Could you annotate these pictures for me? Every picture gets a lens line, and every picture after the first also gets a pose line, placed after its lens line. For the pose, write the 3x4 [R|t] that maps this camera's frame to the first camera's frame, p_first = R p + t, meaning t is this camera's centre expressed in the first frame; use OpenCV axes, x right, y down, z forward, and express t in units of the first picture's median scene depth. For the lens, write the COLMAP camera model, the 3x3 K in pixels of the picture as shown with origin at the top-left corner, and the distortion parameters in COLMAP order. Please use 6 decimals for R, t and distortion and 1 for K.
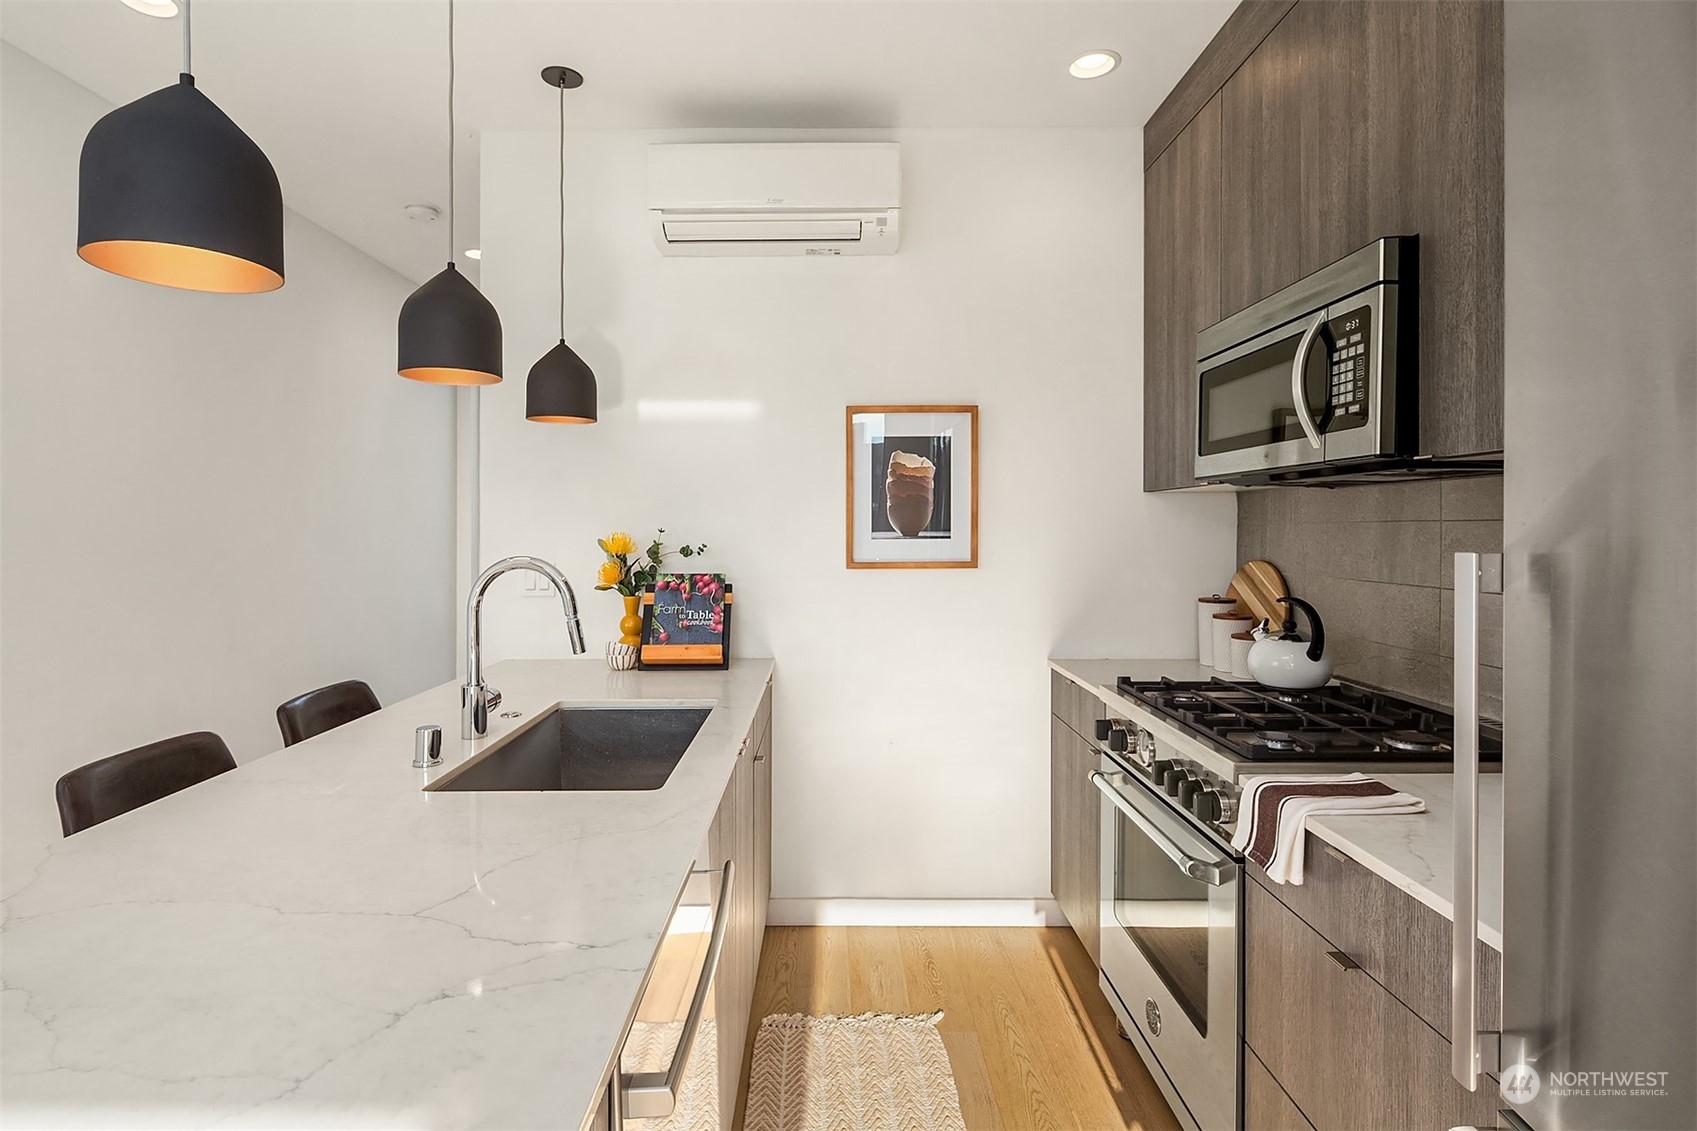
lens RADIAL K [[811.0, 0, 810.8], [0, 811.0, 535.5], [0, 0, 1]] dist [0.000486, -0.000113]
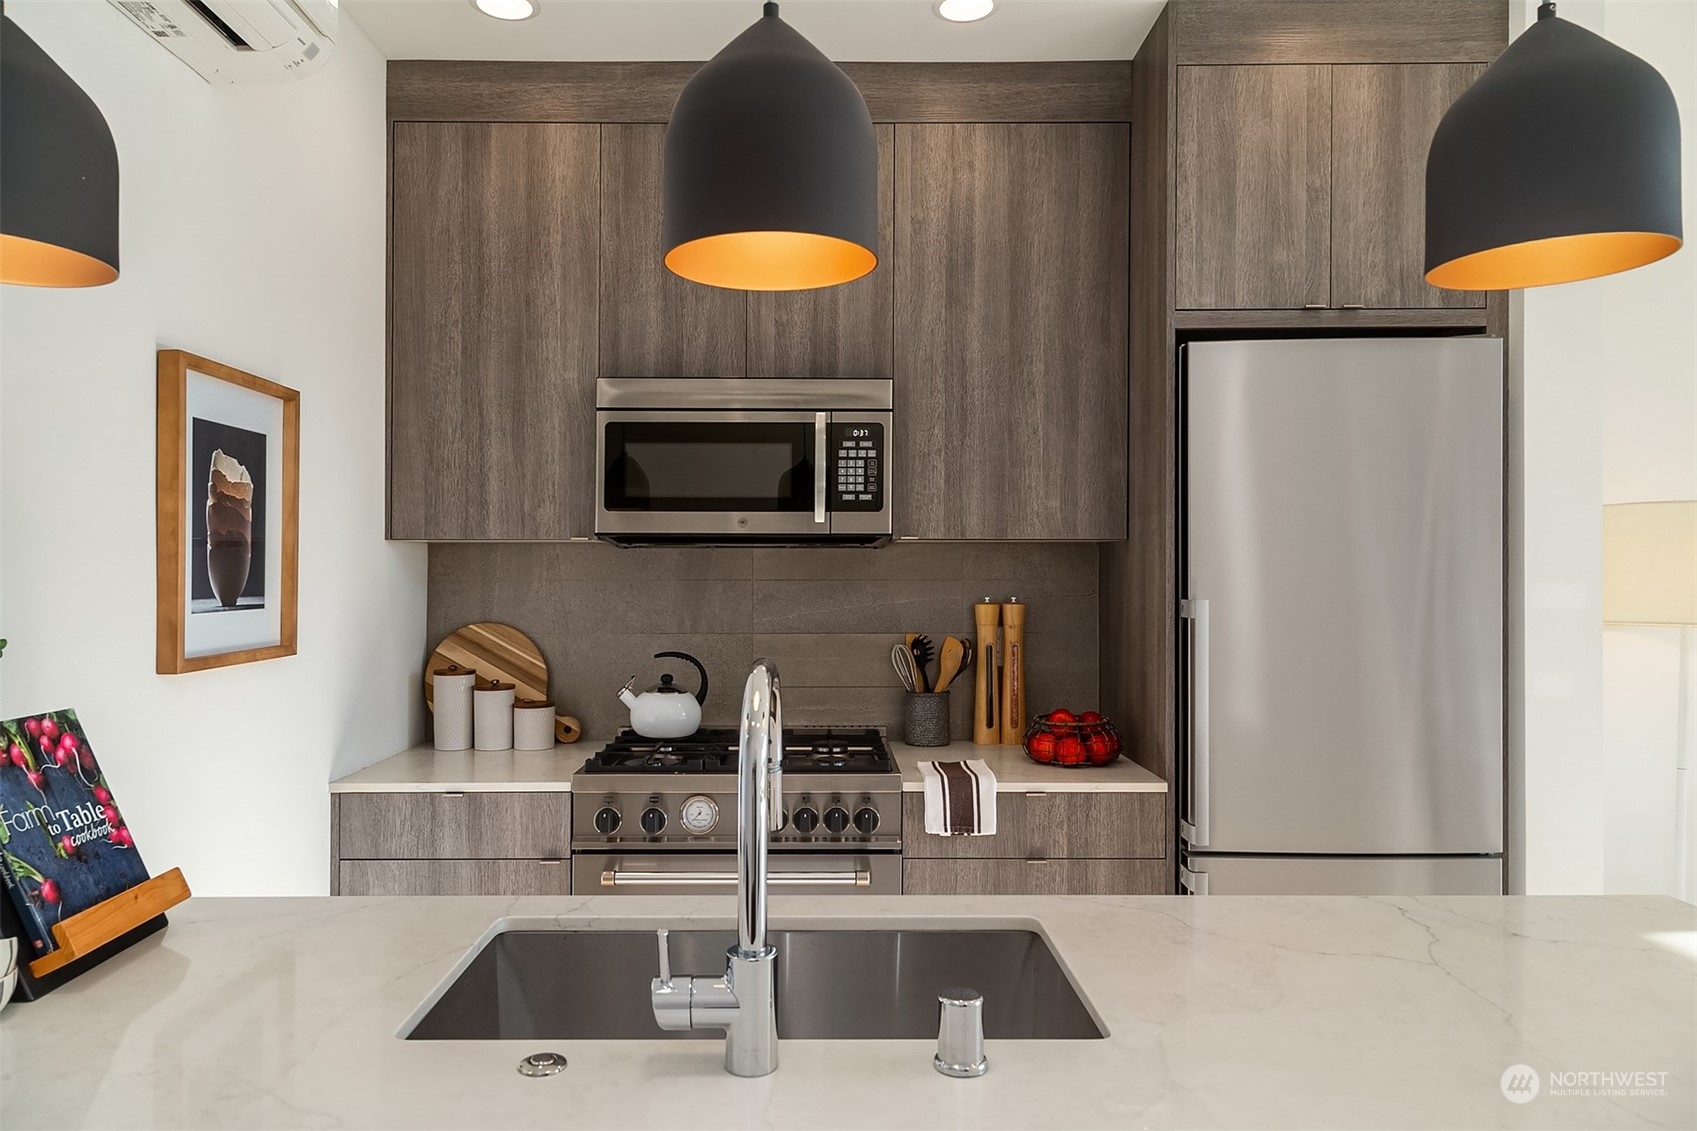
lens RADIAL K [[1196.3, 0, 847.8], [0, 1196.3, 552.3], [0, 0, 1]] dist [0.006414, 0.001576]
pose [[-0.004791, 0.022264, 0.999741, -1.054089], [0.009479, 0.999708, -0.022218, -0.019048], [-0.999944, 0.009370, -0.005000, 0.856186]]
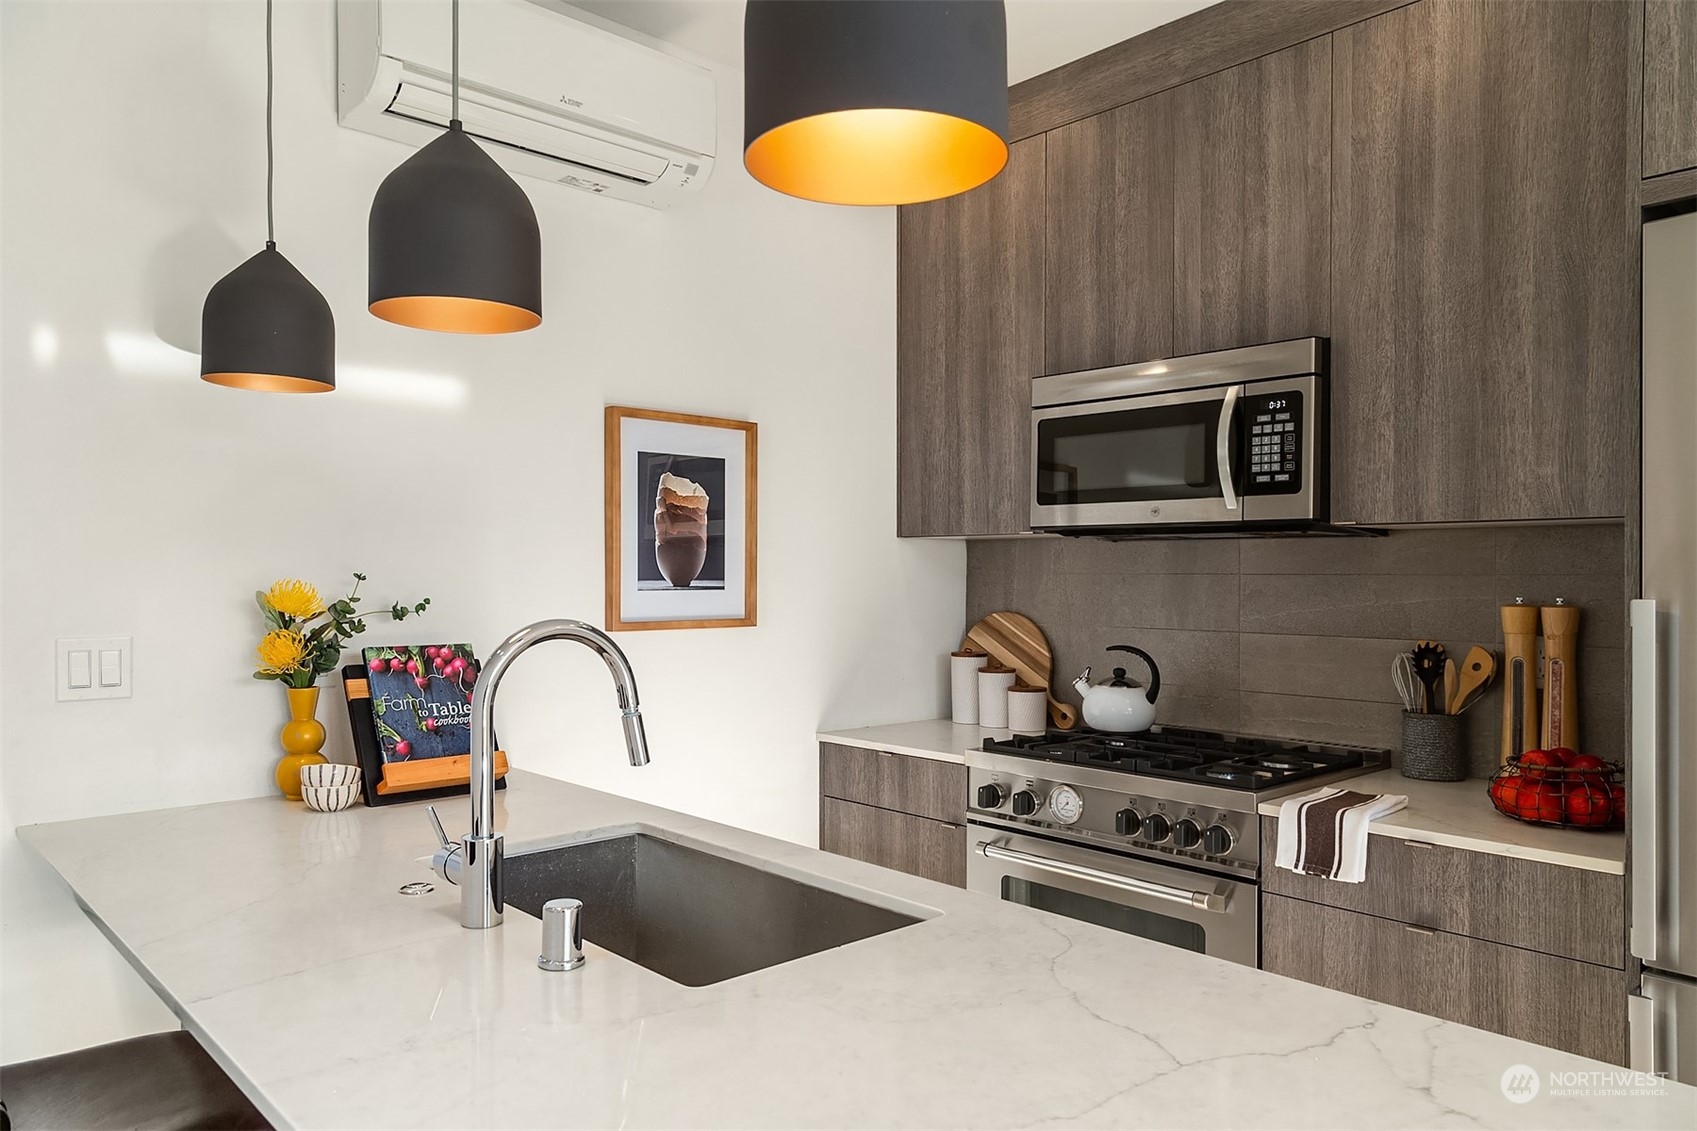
lens RADIAL K [[1169.7, 0, 747.4], [0, 1169.7, 565.4], [0, 0, 1]] dist [0.009126, 0.003164]
pose [[0.765674, 0.014504, 0.643065, -0.809110], [-0.004173, 0.999837, -0.017583, 0.001118], [-0.643215, 0.010780, 0.765610, 0.176027]]
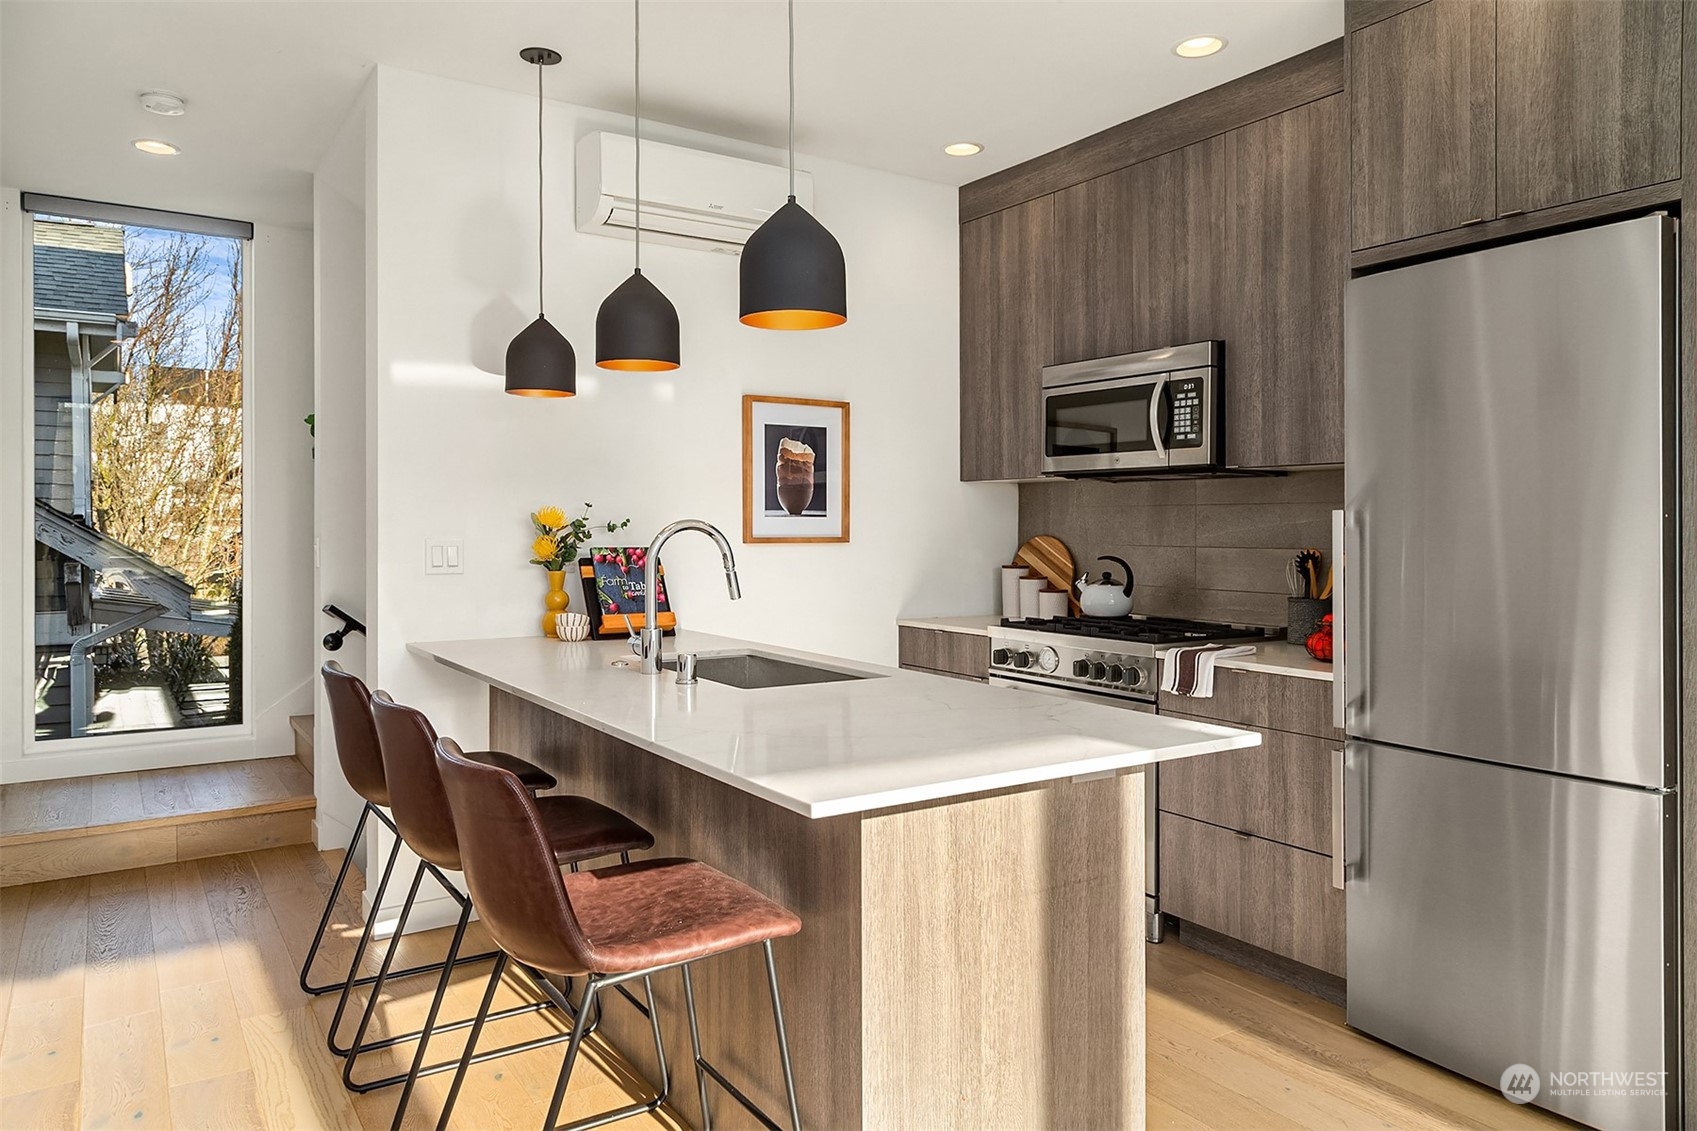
lens RADIAL K [[1108.7, 0, 740.5], [0, 1108.7, 512.9], [0, 0, 1]] dist [0.001065, -0.000453]
pose [[0.866547, 0.015379, 0.498858, -1.069831], [-0.005583, 0.999761, -0.021124, 0.047841], [-0.499064, 0.015520, 0.866426, -0.439973]]
